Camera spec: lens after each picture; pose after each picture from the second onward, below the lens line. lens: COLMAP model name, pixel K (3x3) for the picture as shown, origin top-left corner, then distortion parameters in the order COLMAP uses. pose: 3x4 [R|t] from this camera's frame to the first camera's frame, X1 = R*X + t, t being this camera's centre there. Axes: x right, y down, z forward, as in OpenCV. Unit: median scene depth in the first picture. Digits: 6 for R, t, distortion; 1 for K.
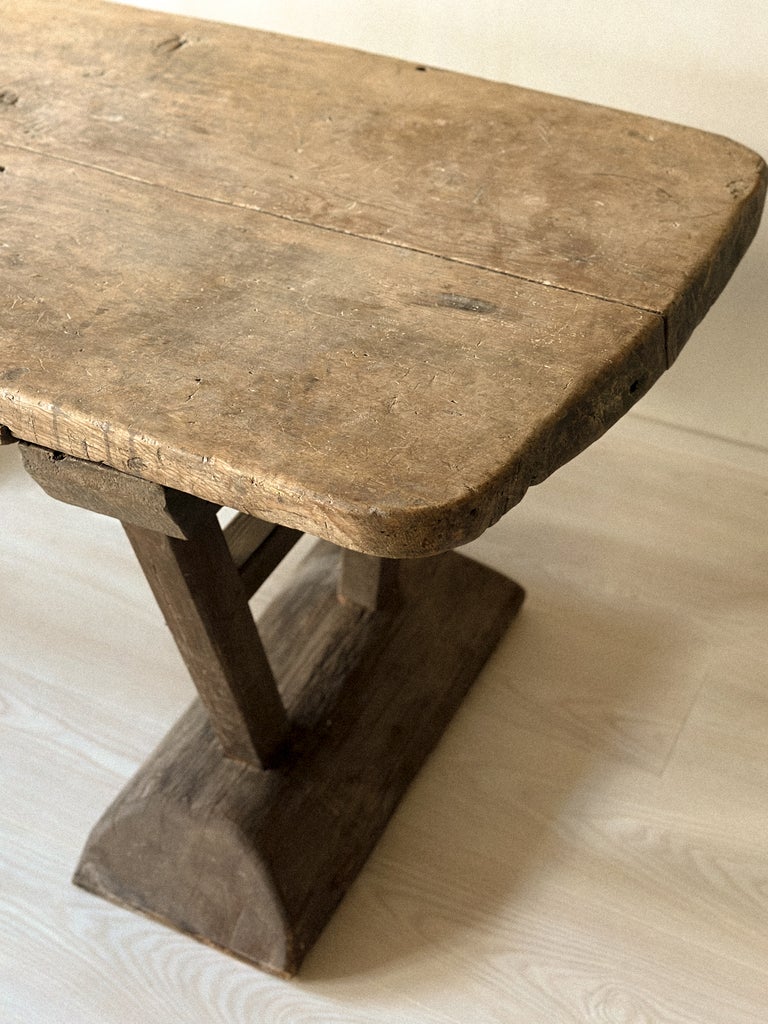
lens RADIAL K [[1432.1, 0, 384.3], [0, 1432.1, 512.8], [0, 0, 1]] dist [0.138185, 0.000000]
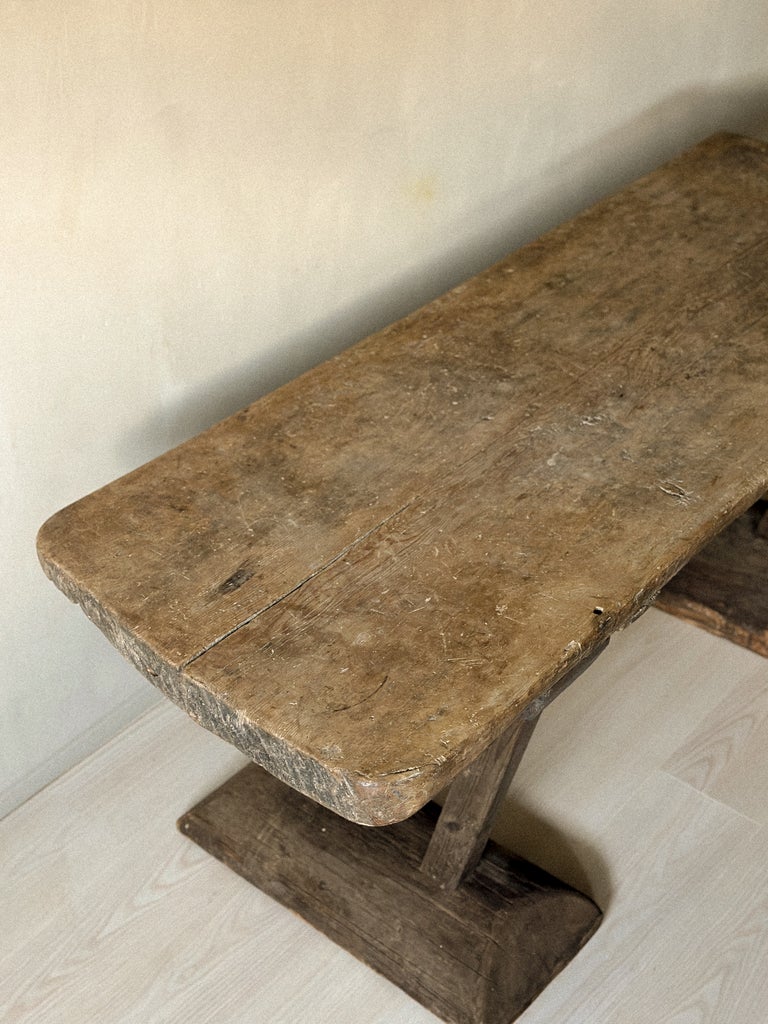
lens RADIAL K [[1432.1, 0, 391.5], [0, 1432.1, 513.1], [0, 0, 1]] dist [0.138185, 0.000000]
pose [[-0.216107, 0.587412, -0.779901, 1.127708], [-0.629479, 0.526781, 0.571190, -1.121805], [0.746361, 0.614369, 0.255923, 0.696064]]
